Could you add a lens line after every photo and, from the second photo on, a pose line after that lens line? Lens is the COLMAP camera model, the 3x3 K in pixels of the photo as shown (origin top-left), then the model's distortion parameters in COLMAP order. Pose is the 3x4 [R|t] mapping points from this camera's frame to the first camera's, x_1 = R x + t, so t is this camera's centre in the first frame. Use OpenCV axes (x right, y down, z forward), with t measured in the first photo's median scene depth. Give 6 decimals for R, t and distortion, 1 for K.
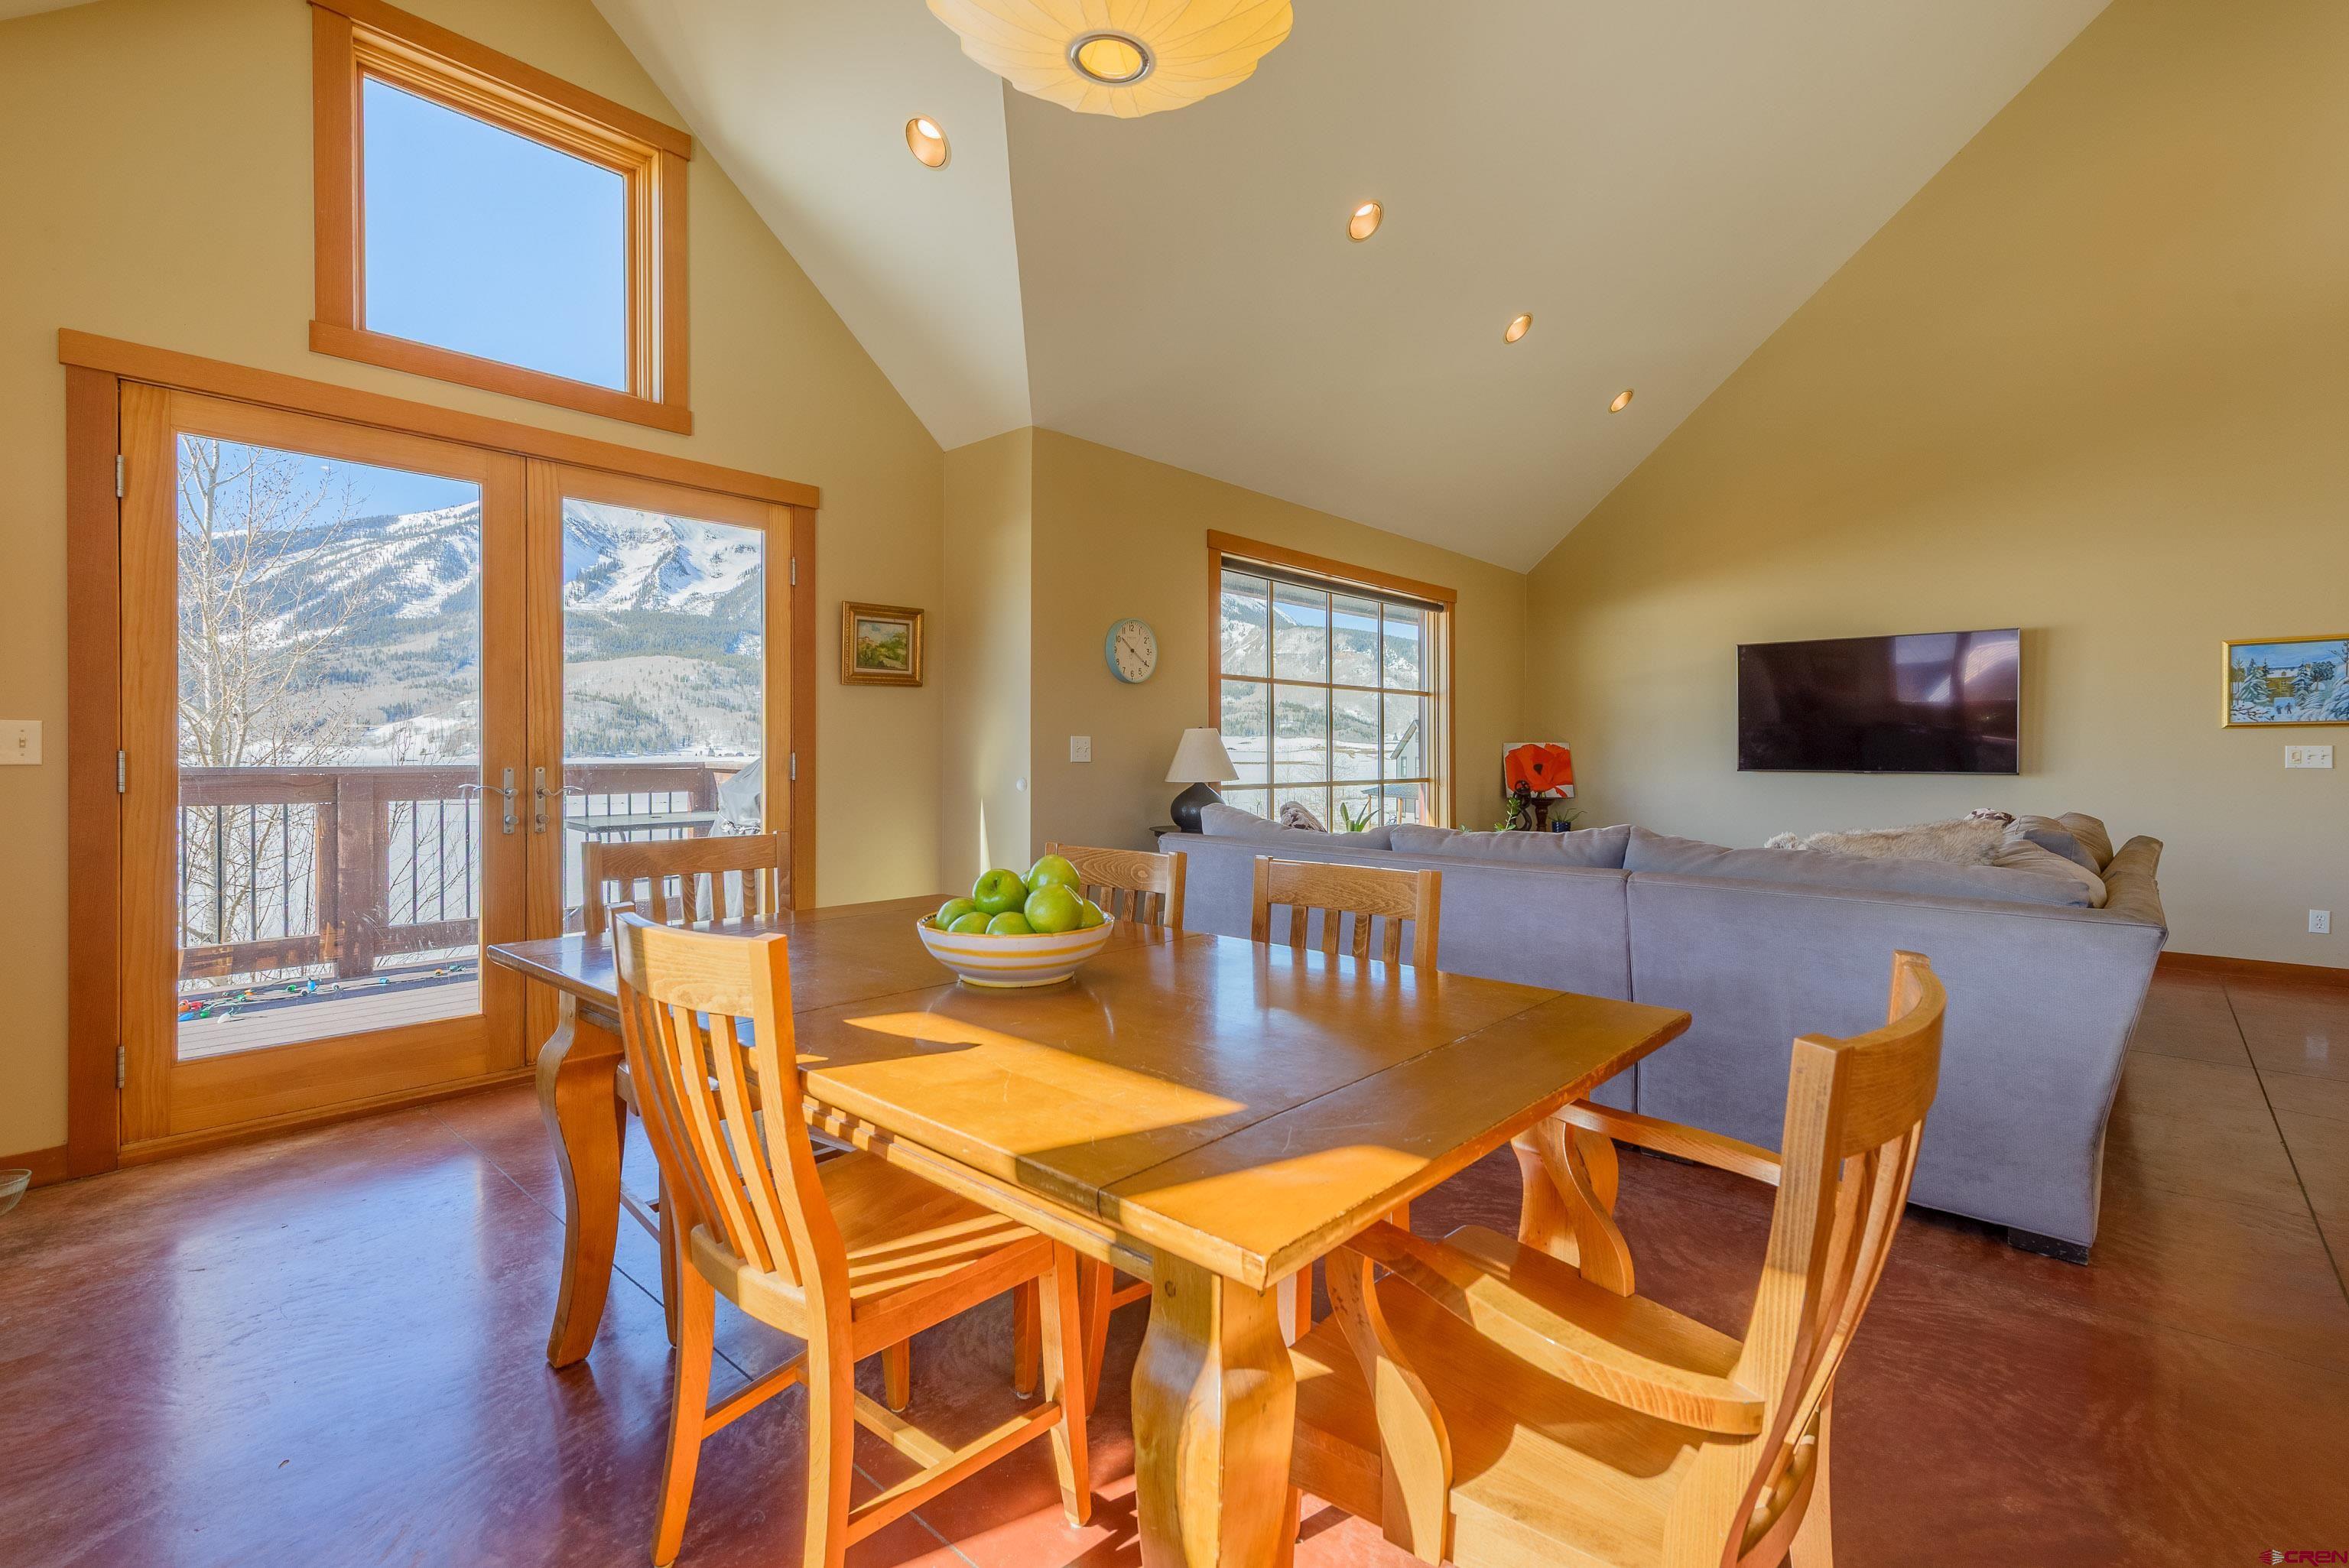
lens RADIAL K [[1071.4, 0, 1157.7], [0, 1071.4, 784.7], [0, 0, 1]] dist [0.018136, -0.001890]
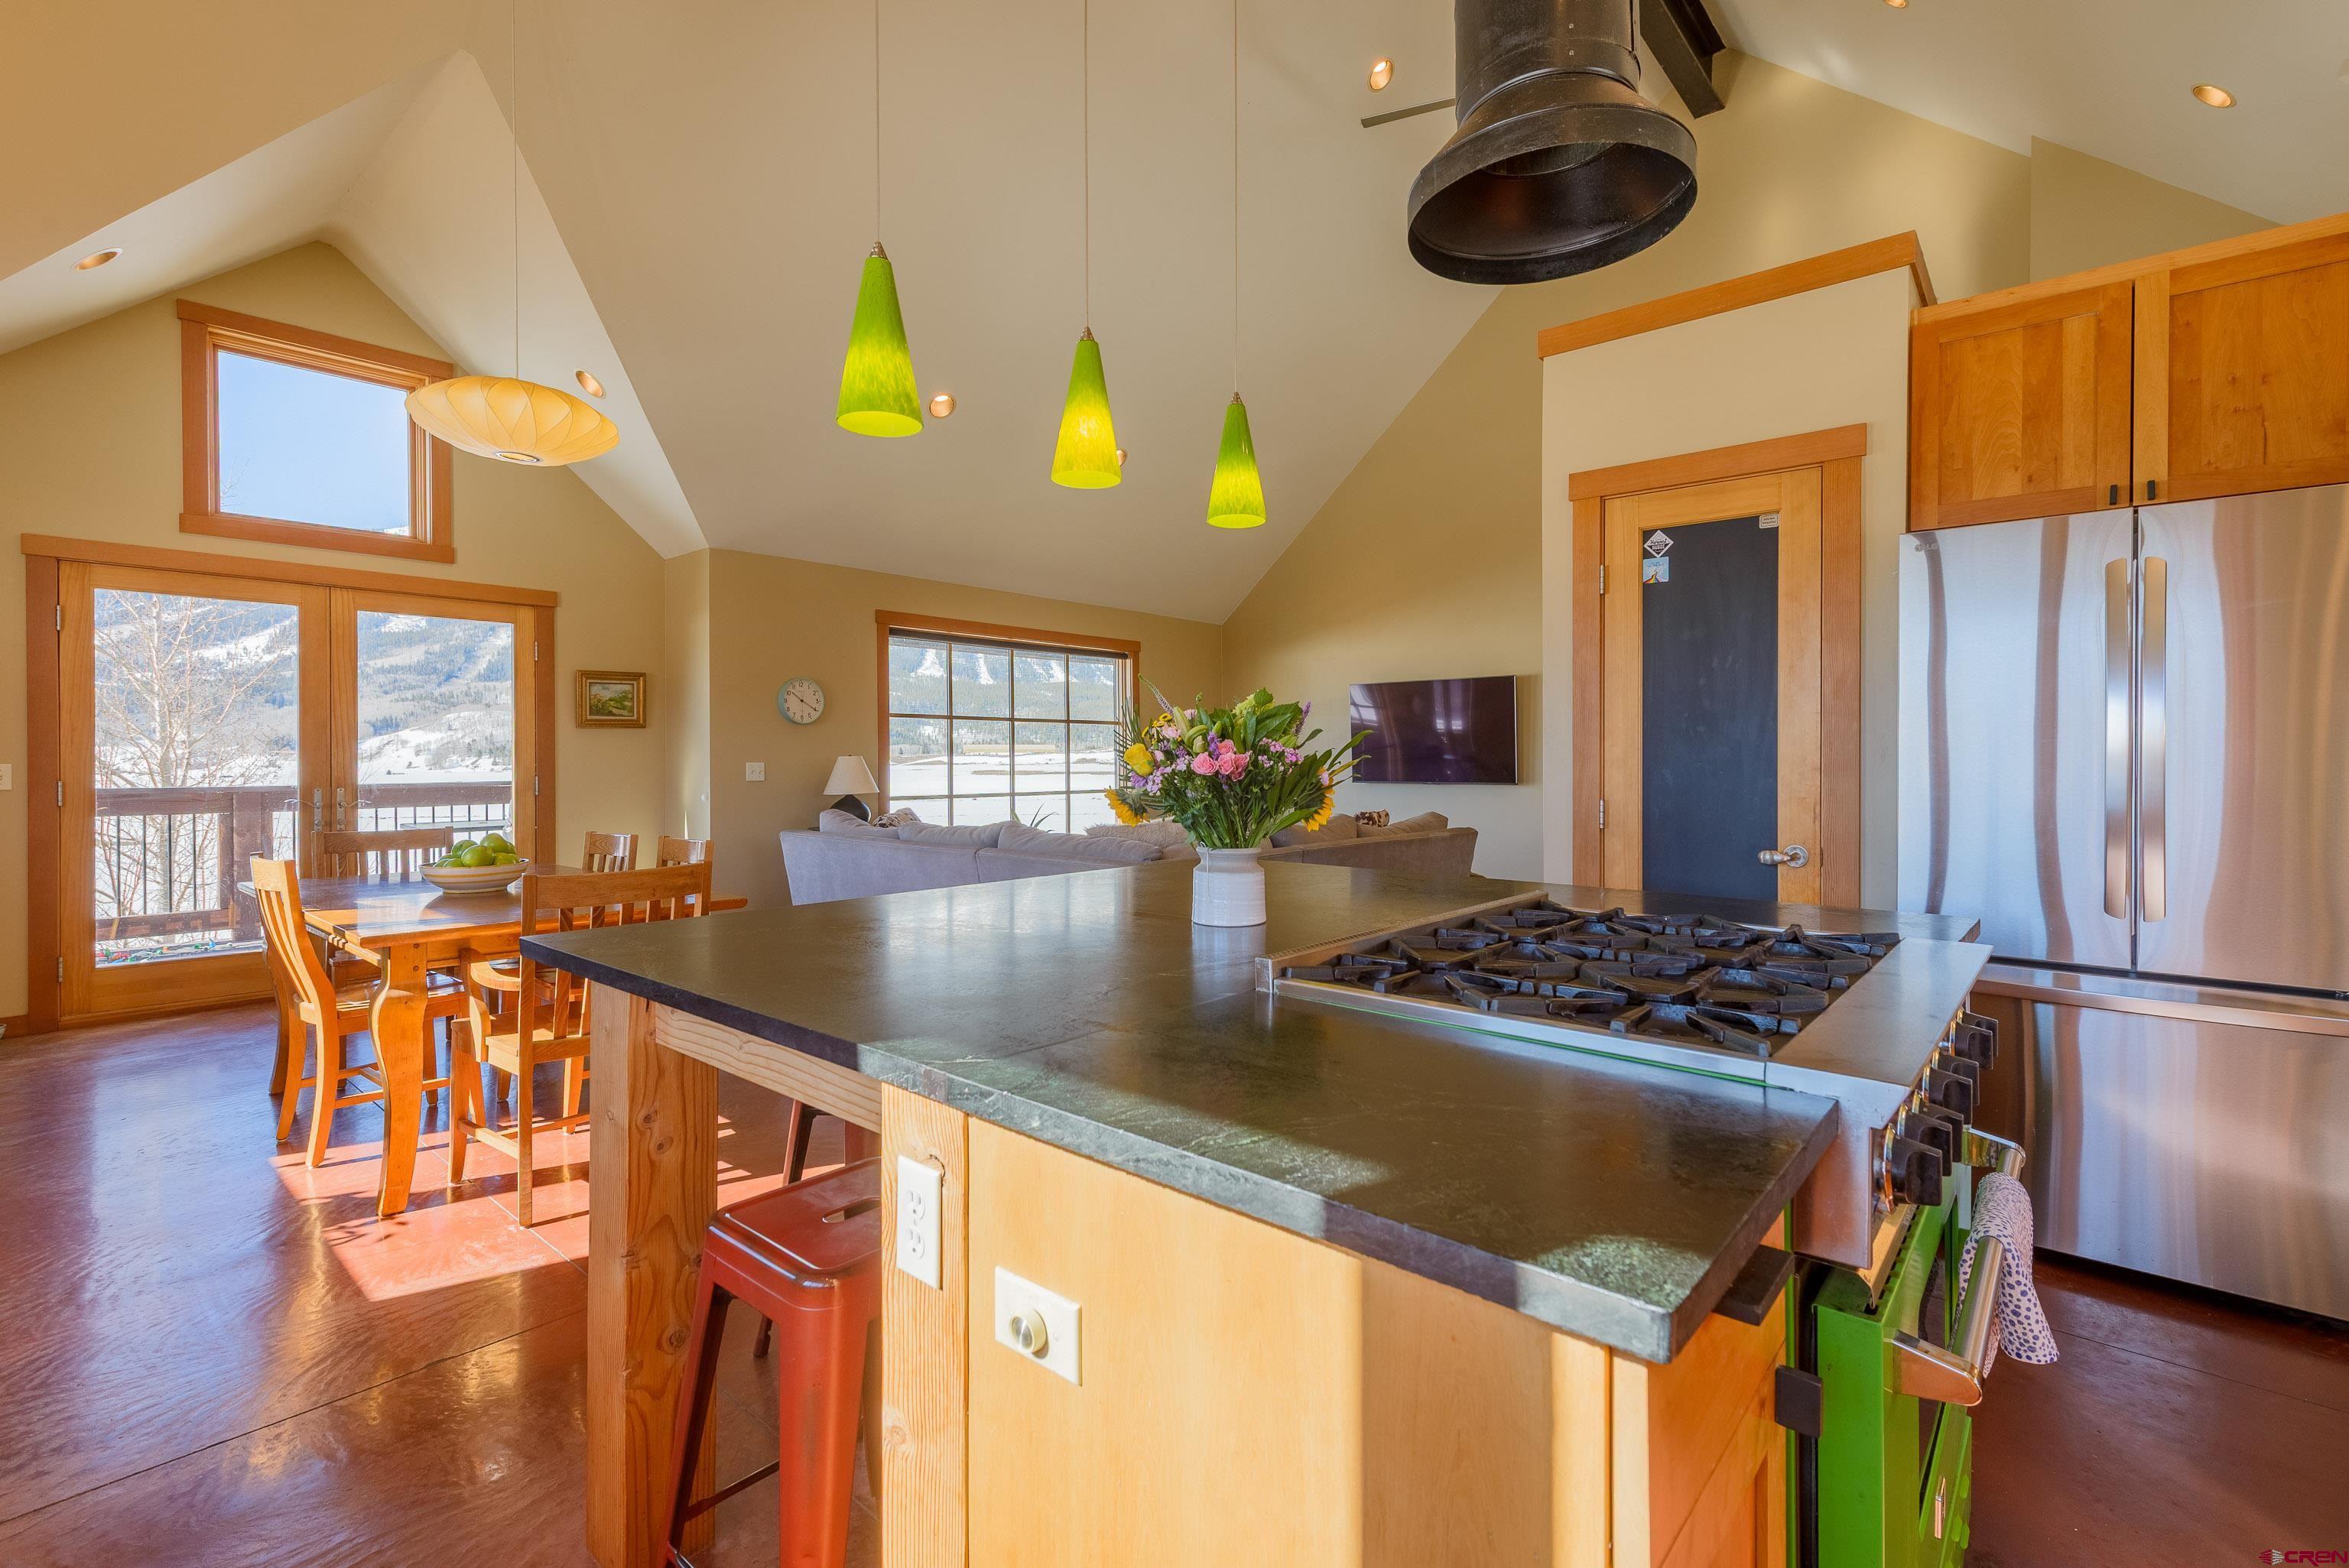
lens RADIAL K [[1071.4, 0, 1158.8], [0, 1071.4, 790.2], [0, 0, 1]] dist [0.018136, -0.001890]
pose [[0.999903, -0.007212, 0.011948, 0.517117], [0.007249, 0.999969, -0.003058, -0.000072], [-0.011926, 0.003144, 0.999924, -0.500880]]
